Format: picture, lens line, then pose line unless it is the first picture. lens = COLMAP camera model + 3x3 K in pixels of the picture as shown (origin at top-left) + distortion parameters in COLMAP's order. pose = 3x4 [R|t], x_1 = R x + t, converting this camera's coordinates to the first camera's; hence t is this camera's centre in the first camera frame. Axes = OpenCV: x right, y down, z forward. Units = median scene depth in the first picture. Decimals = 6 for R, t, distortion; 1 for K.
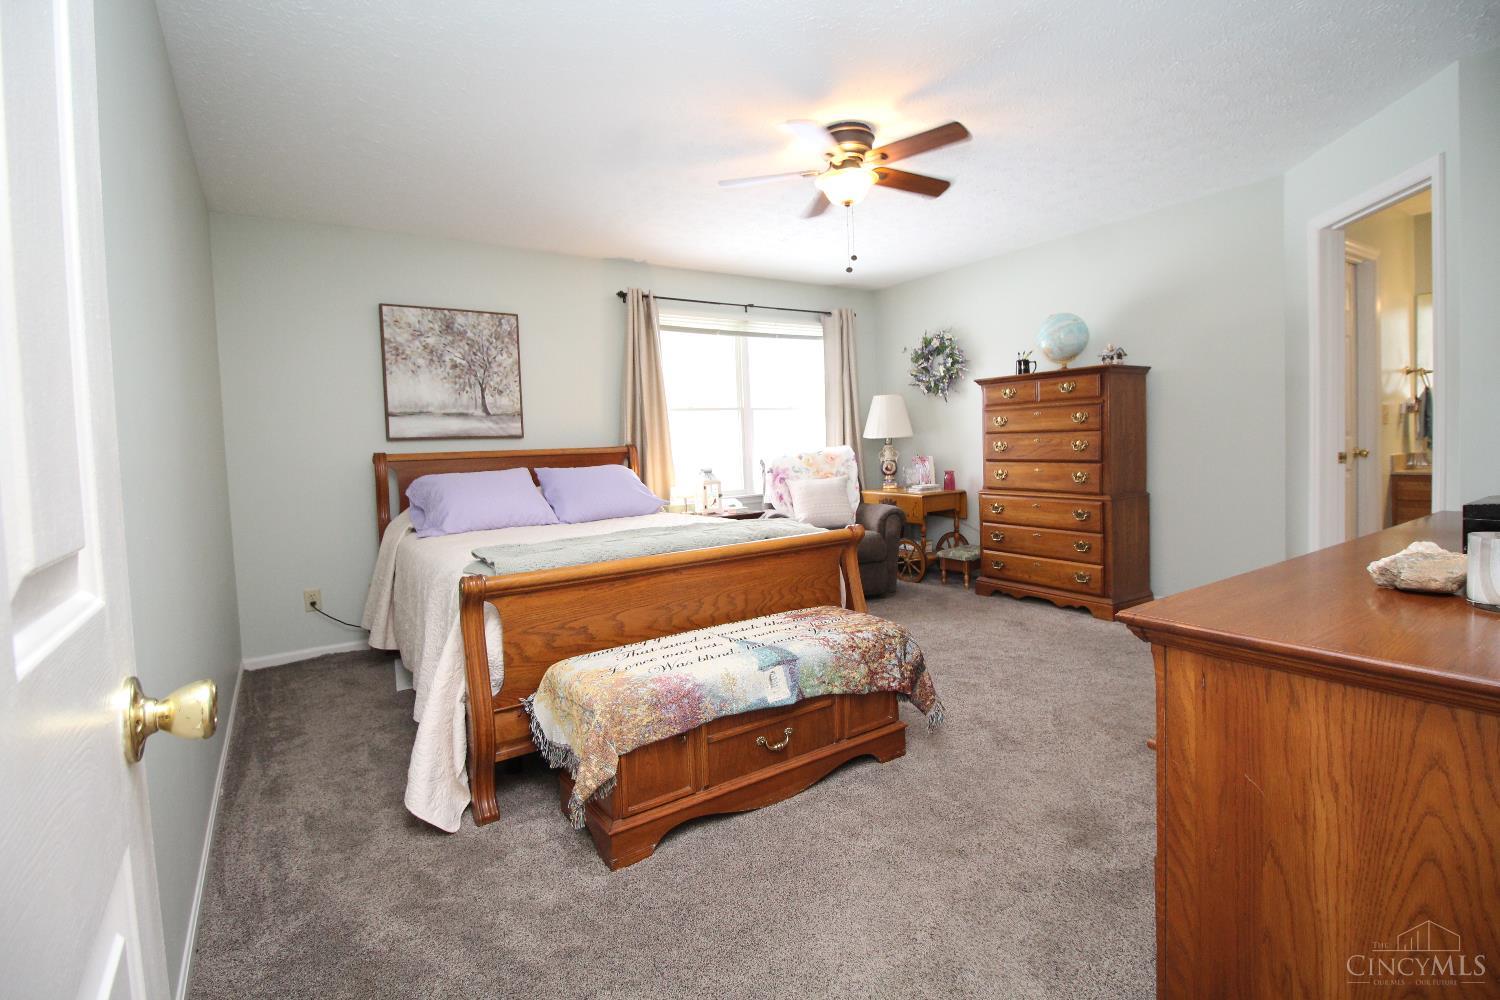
lens RADIAL K [[693.5, 0, 745.2], [0, 693.5, 479.9], [0, 0, 1]] dist [0.000729, -0.013312]
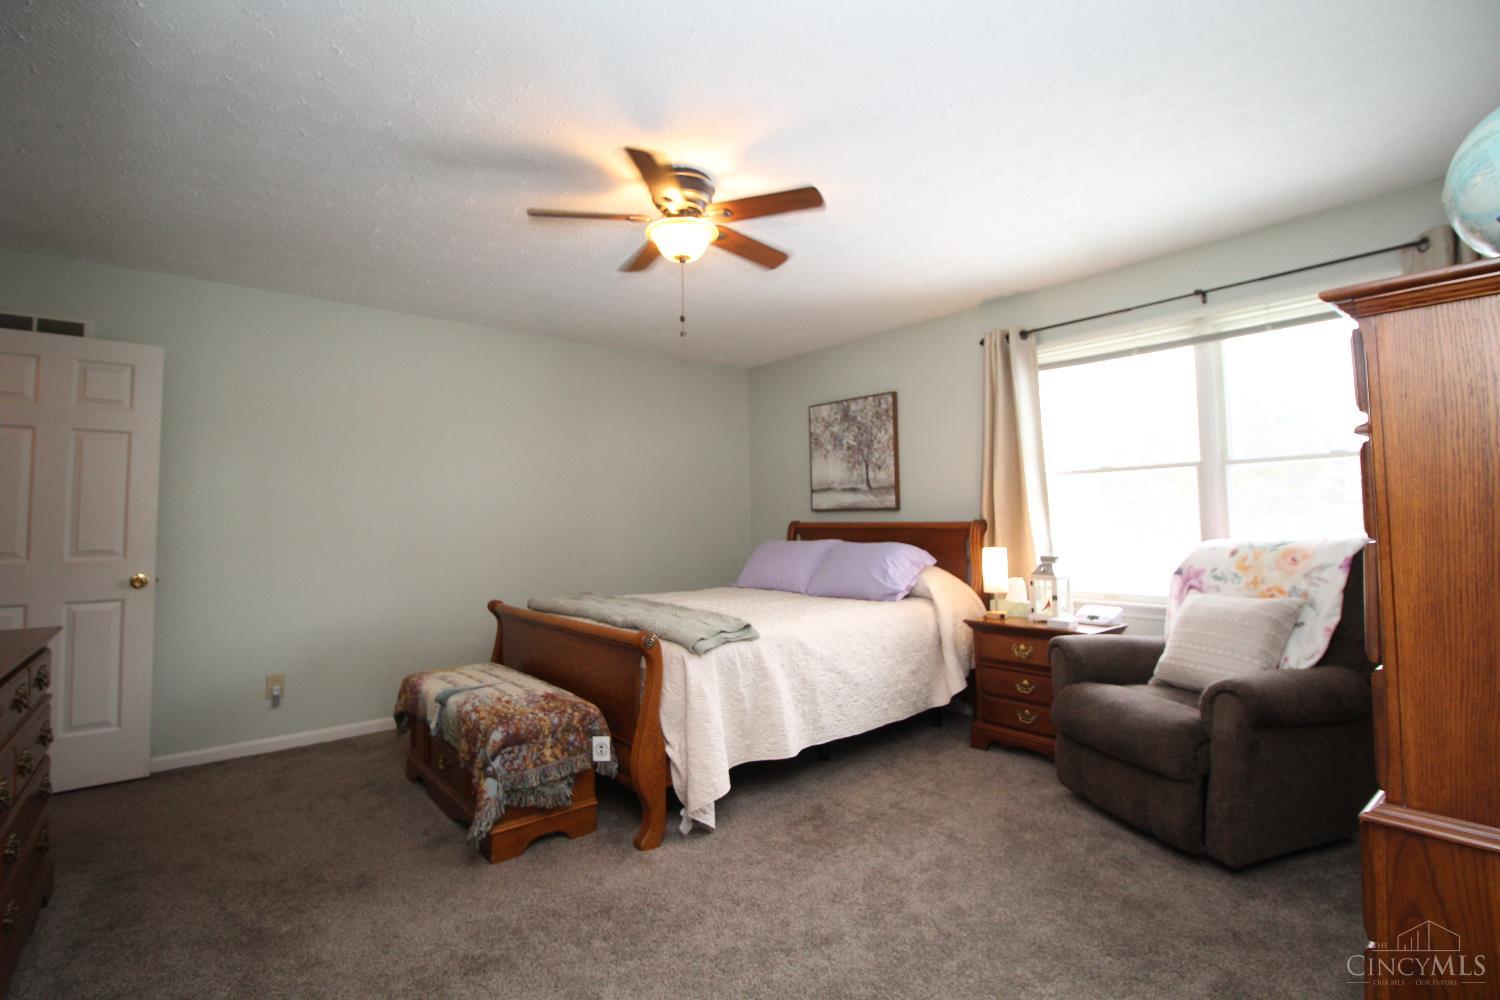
lens RADIAL K [[693.5, 0, 745.2], [0, 693.5, 479.9], [0, 0, 1]] dist [0.000729, -0.013312]
pose [[0.103887, -0.019967, -0.994389, 0.698210], [-0.039422, 0.998930, -0.024177, -0.073993], [0.993807, 0.041713, 0.102989, 0.694203]]
